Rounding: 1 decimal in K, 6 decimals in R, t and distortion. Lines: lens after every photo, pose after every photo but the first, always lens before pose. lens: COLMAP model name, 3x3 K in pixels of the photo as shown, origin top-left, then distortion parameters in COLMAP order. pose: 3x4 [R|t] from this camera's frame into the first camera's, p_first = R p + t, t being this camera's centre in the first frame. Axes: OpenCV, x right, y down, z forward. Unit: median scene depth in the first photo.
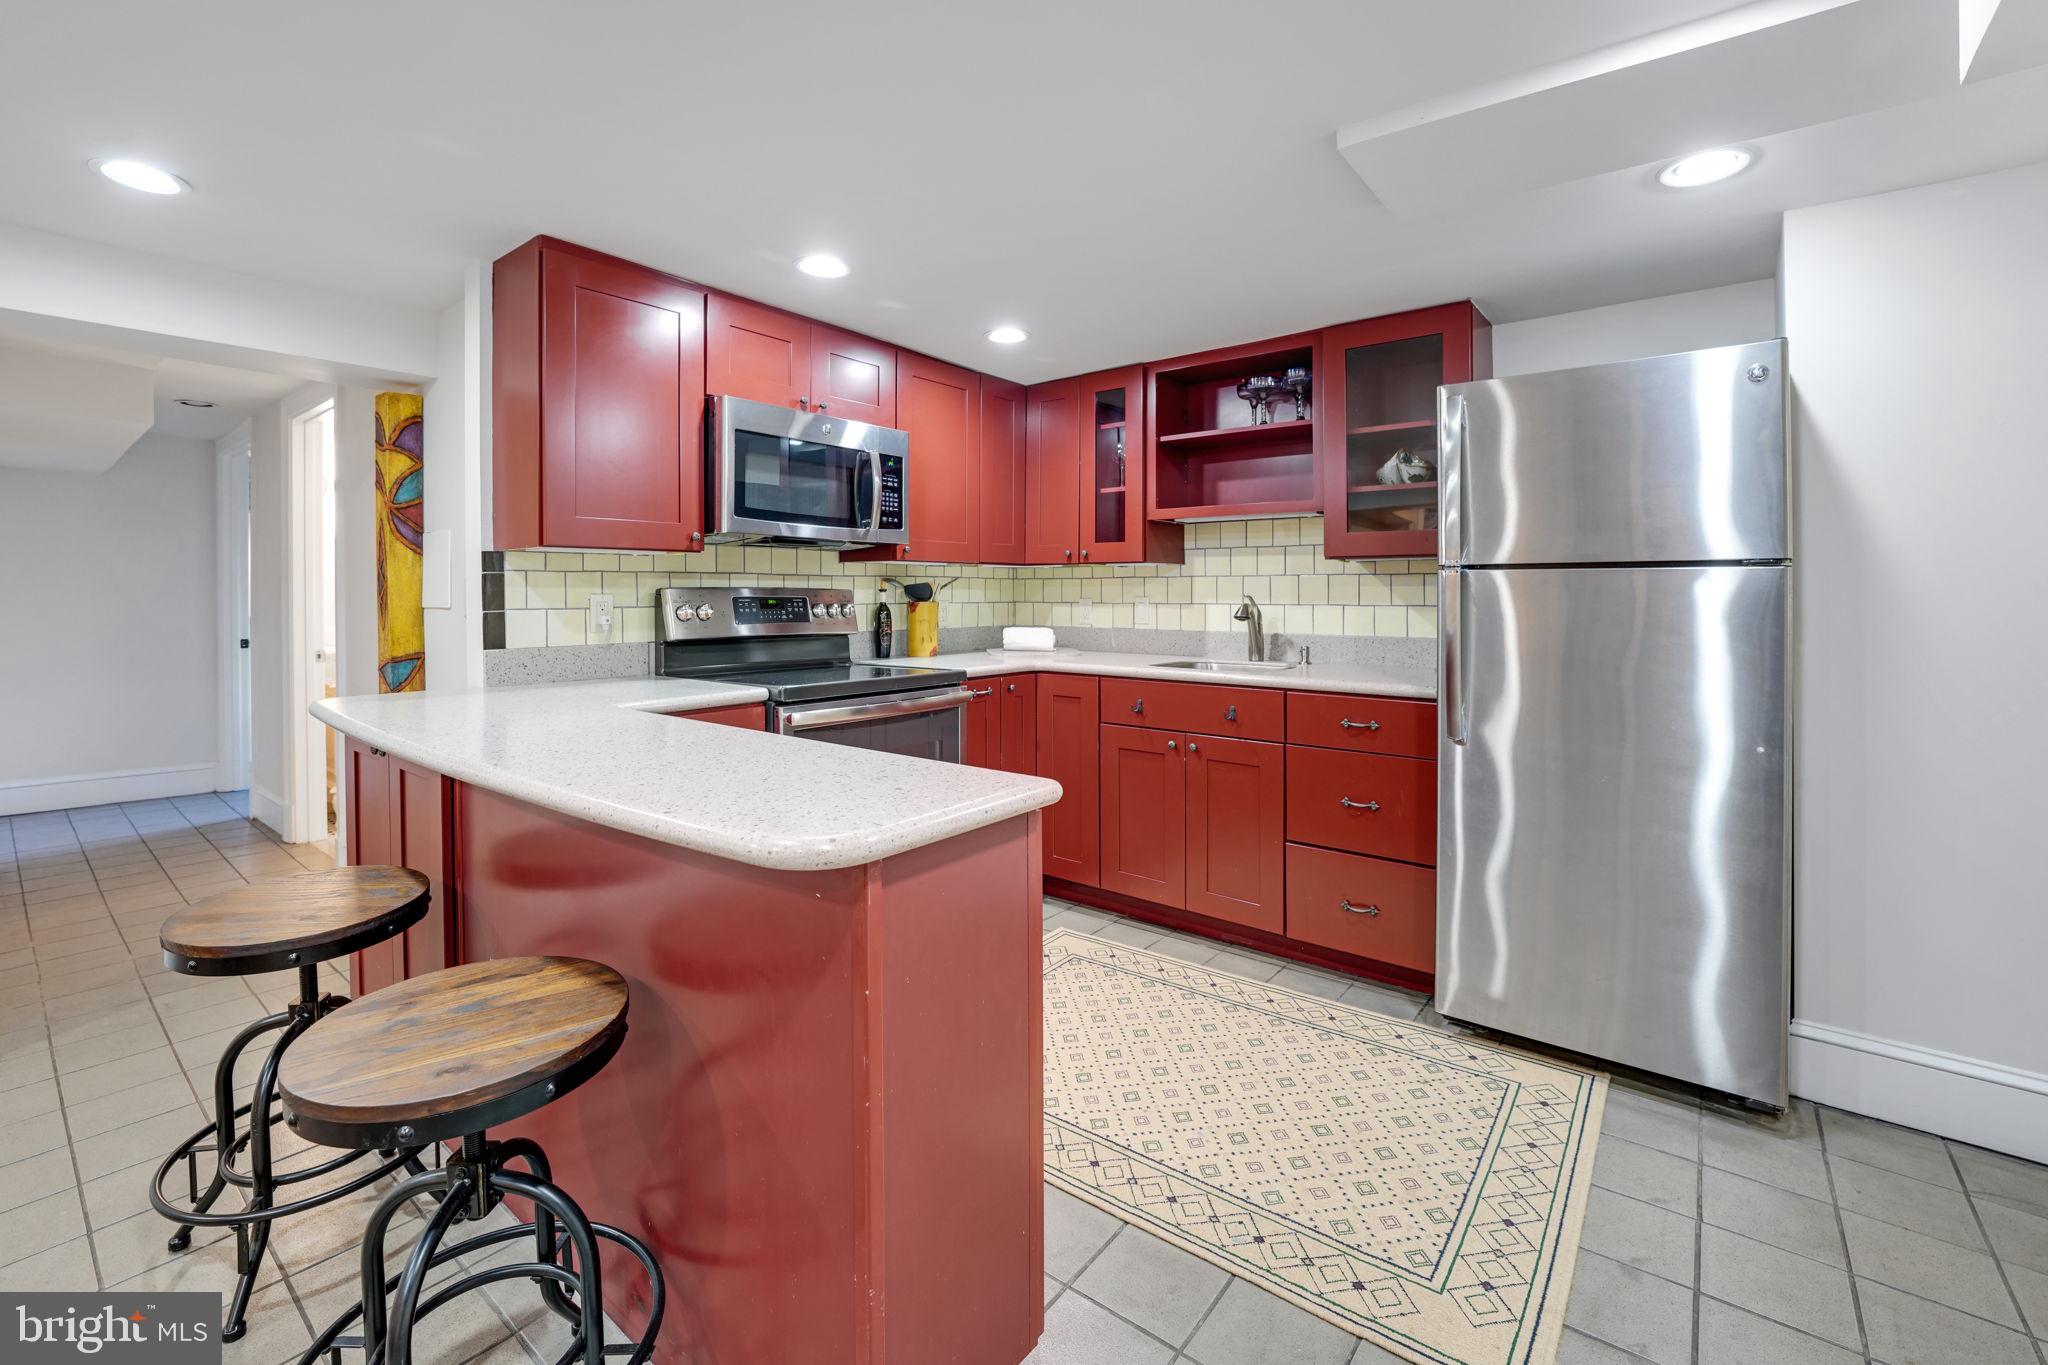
lens RADIAL K [[862.4, 0, 1017.7], [0, 862.4, 596.9], [0, 0, 1]] dist [-0.003685, -0.000444]
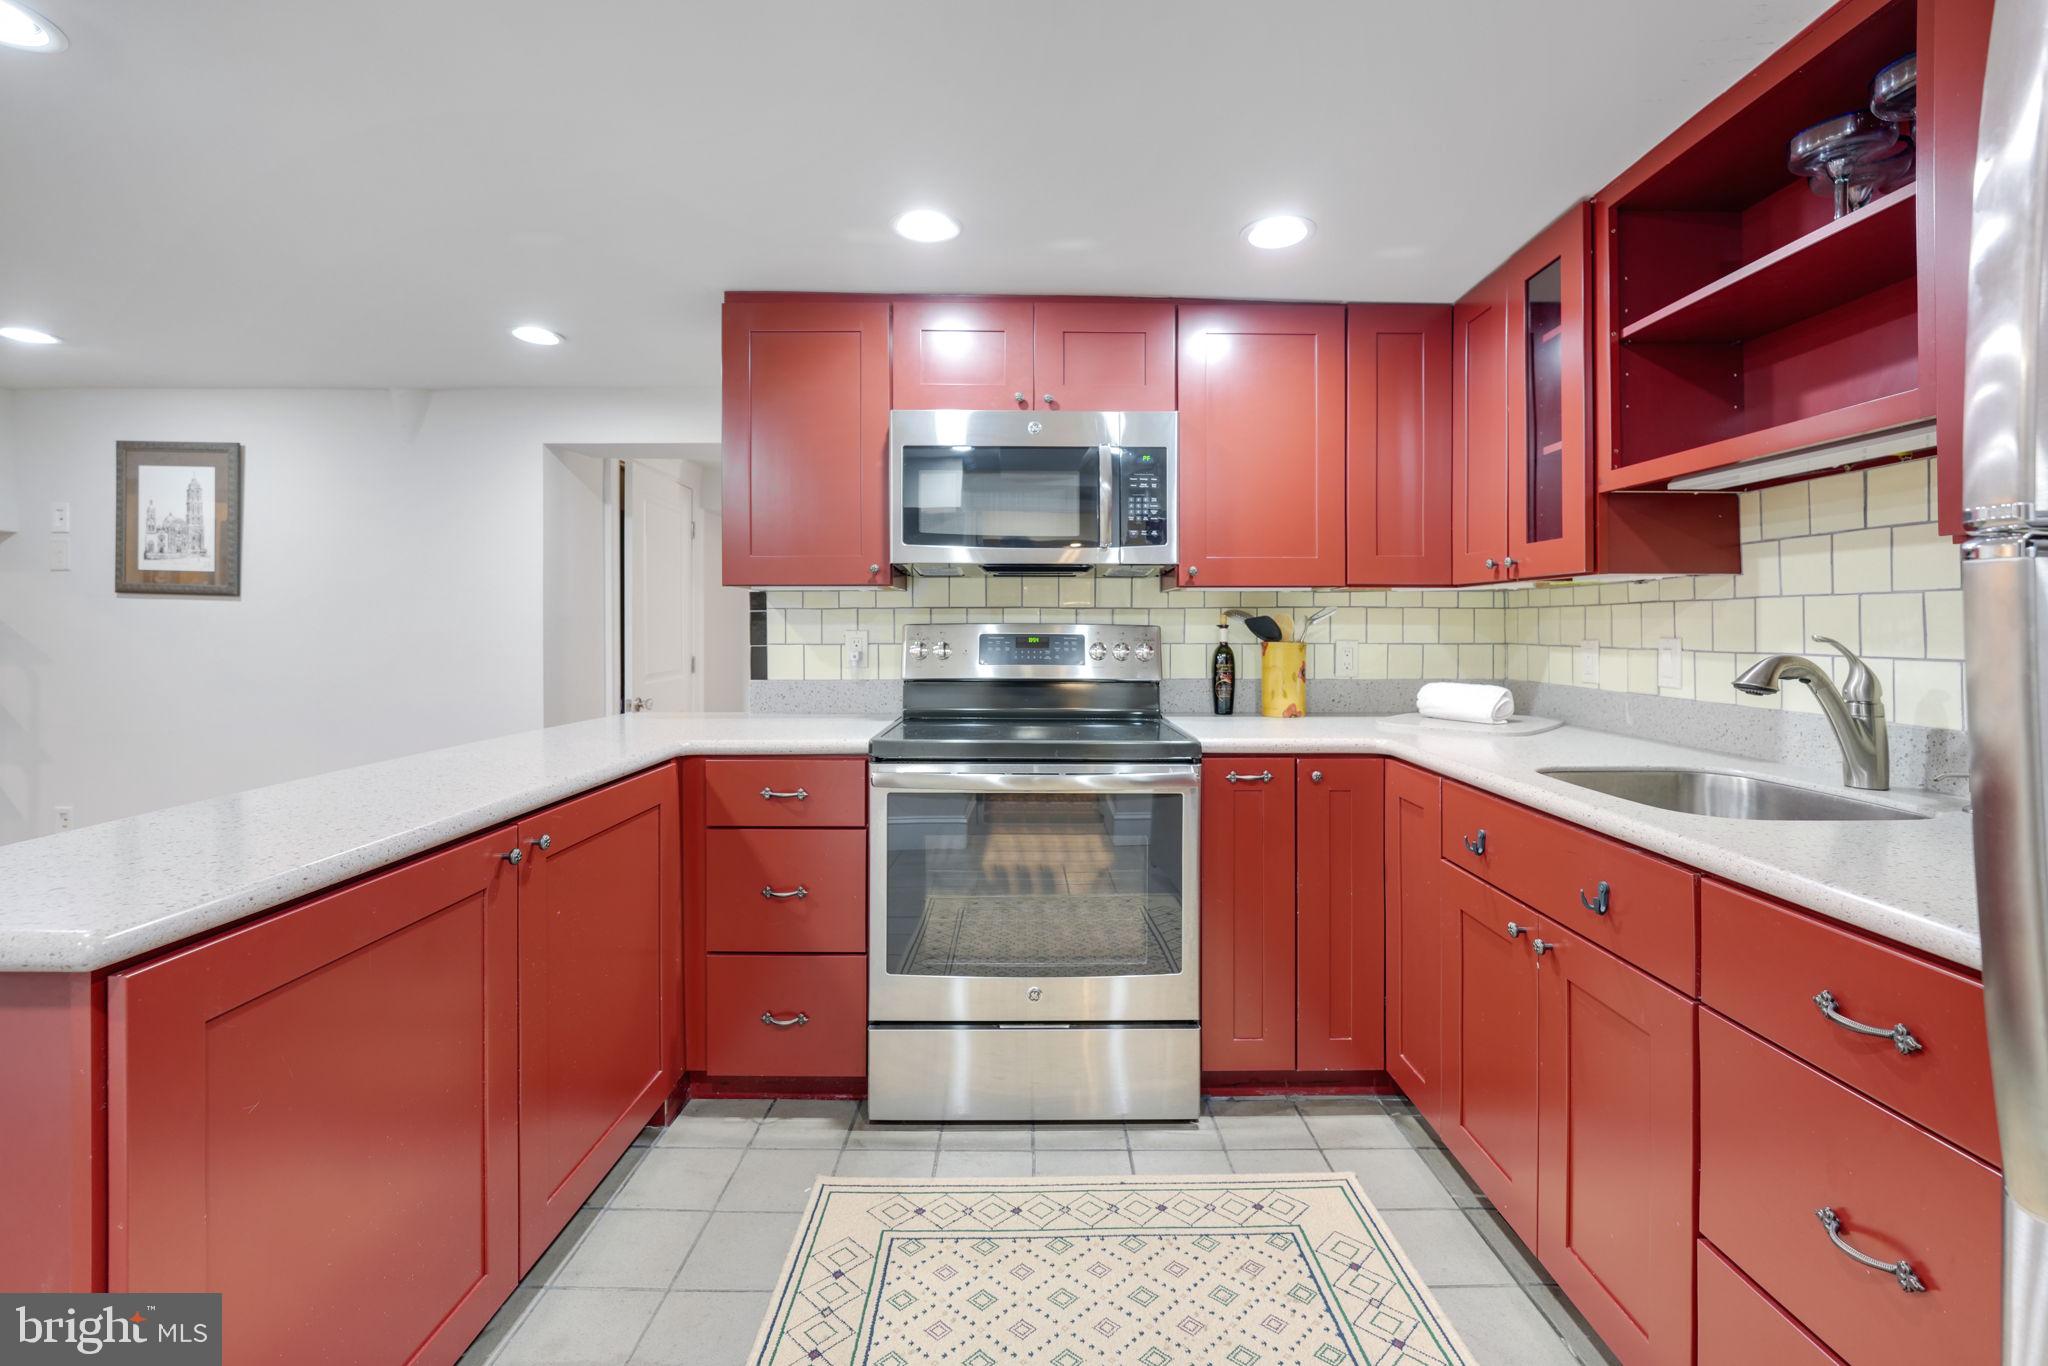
lens RADIAL K [[862.4, 0, 1045.6], [0, 862.4, 649.4], [0, 0, 1]] dist [-0.003685, -0.000444]
pose [[0.645625, 0.019952, -0.763394, 0.338398], [-0.004330, 0.999738, 0.022466, -0.003752], [0.763643, -0.011199, 0.645542, 0.400179]]
